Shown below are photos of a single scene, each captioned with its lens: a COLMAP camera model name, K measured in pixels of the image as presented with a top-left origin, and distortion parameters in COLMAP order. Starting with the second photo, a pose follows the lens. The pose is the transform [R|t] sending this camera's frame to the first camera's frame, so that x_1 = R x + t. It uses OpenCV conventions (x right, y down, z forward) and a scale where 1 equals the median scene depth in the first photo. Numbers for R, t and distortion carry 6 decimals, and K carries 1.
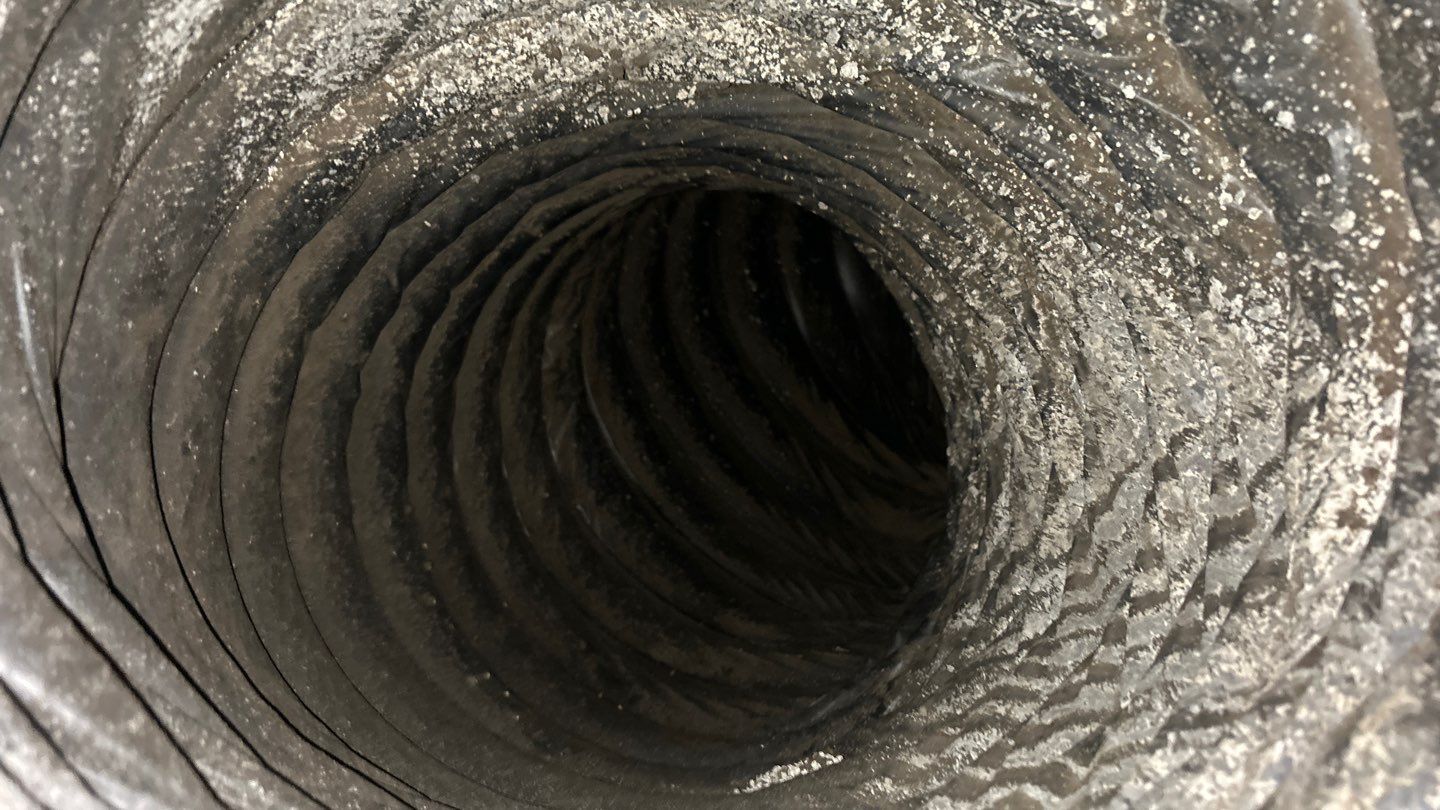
lens RADIAL K [[1084.9, 0, 723.6], [0, 1084.9, 407.6], [0, 0, 1]] dist [0.039867, -0.049659]
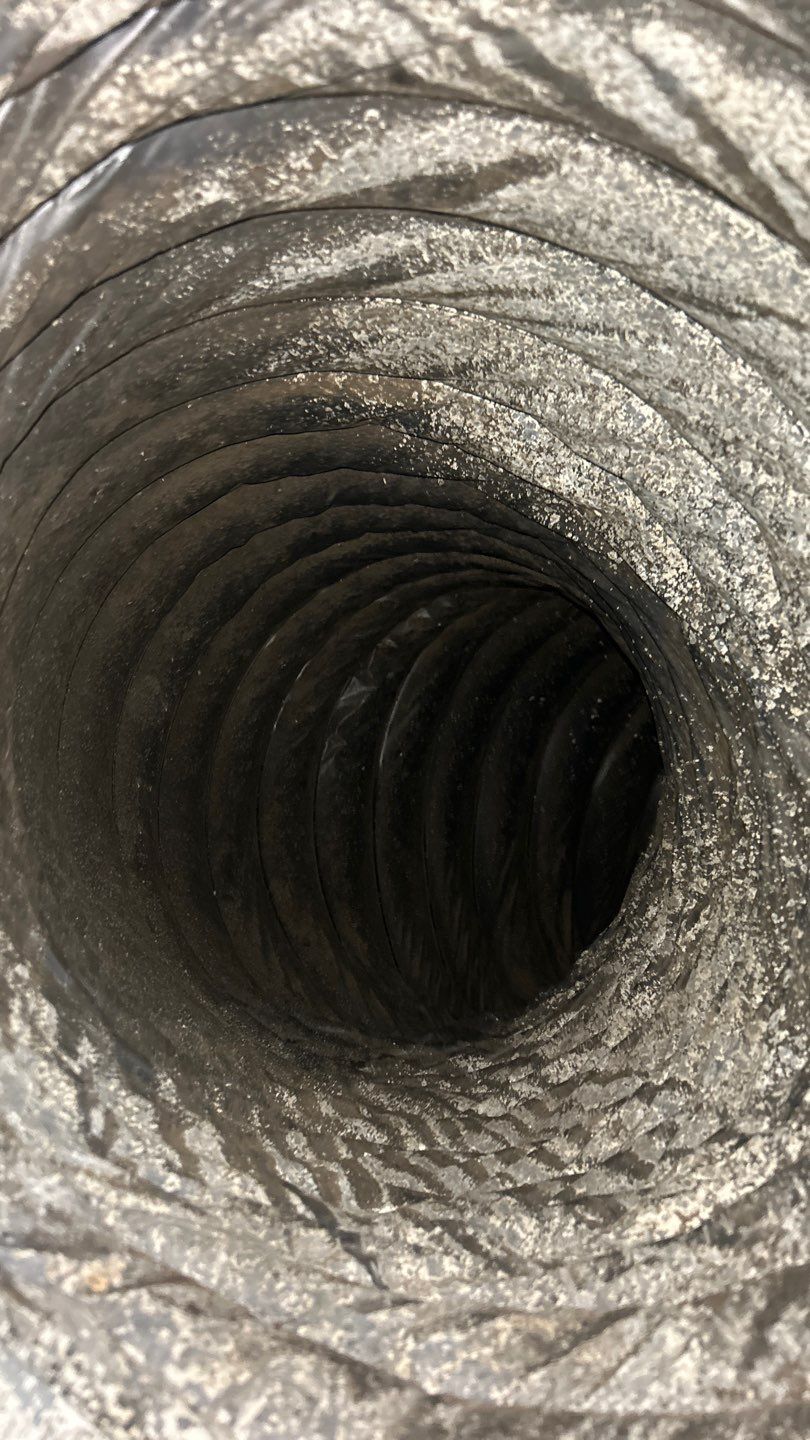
lens RADIAL K [[1084.9, 0, 411.1], [0, 1084.9, 708.2], [0, 0, 1]] dist [0.039867, -0.049659]
pose [[0.692761, 0.708556, -0.134276, 0.097929], [-0.708987, 0.703227, 0.053005, -0.104350], [0.131983, 0.058480, 0.989525, -0.168177]]
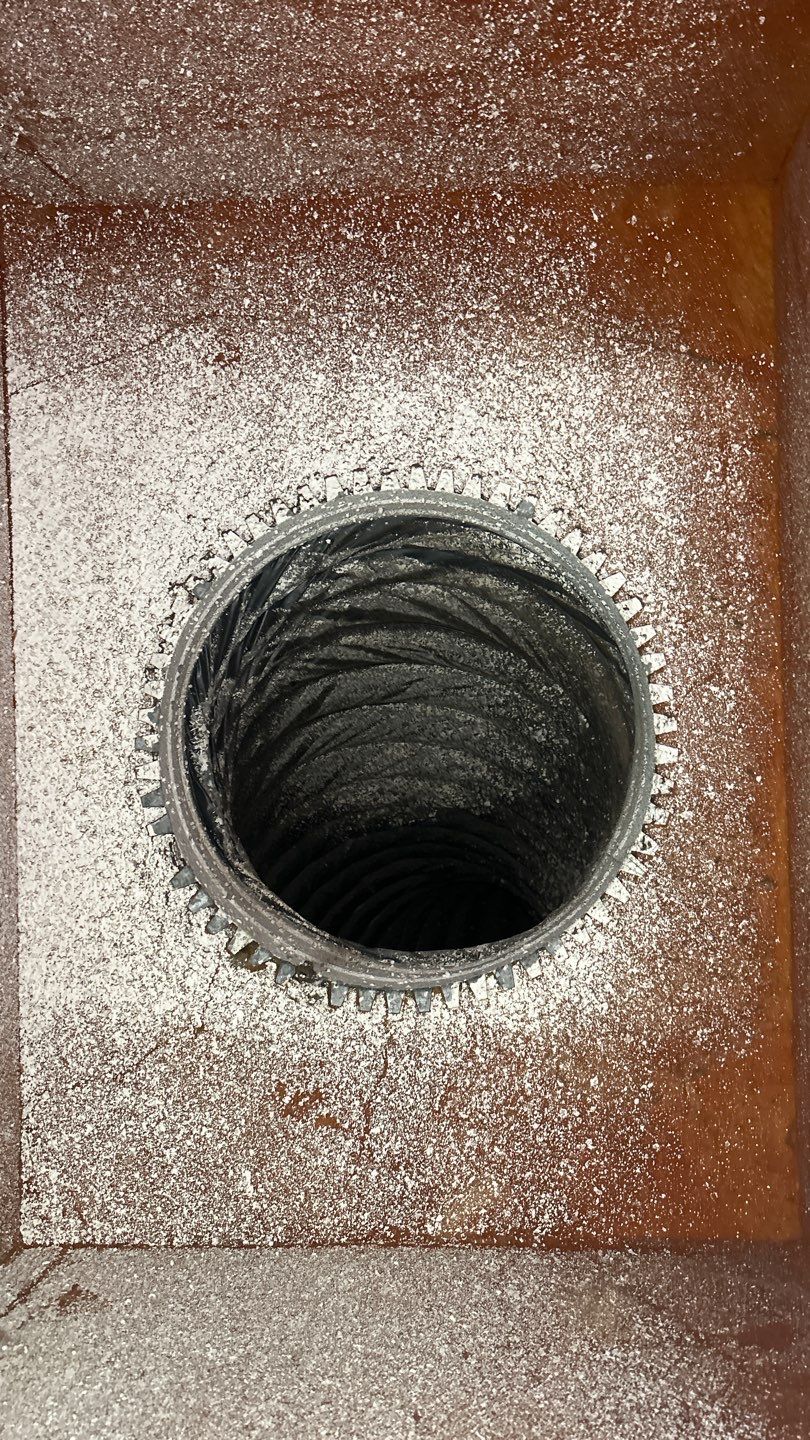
lens RADIAL K [[1084.9, 0, 408.9], [0, 1084.9, 717.5], [0, 0, 1]] dist [0.039867, -0.049659]
pose [[0.984186, 0.023490, -0.175574, 0.428710], [-0.106793, 0.869470, -0.482304, 0.907833], [0.141327, 0.493427, 0.858229, -1.594664]]
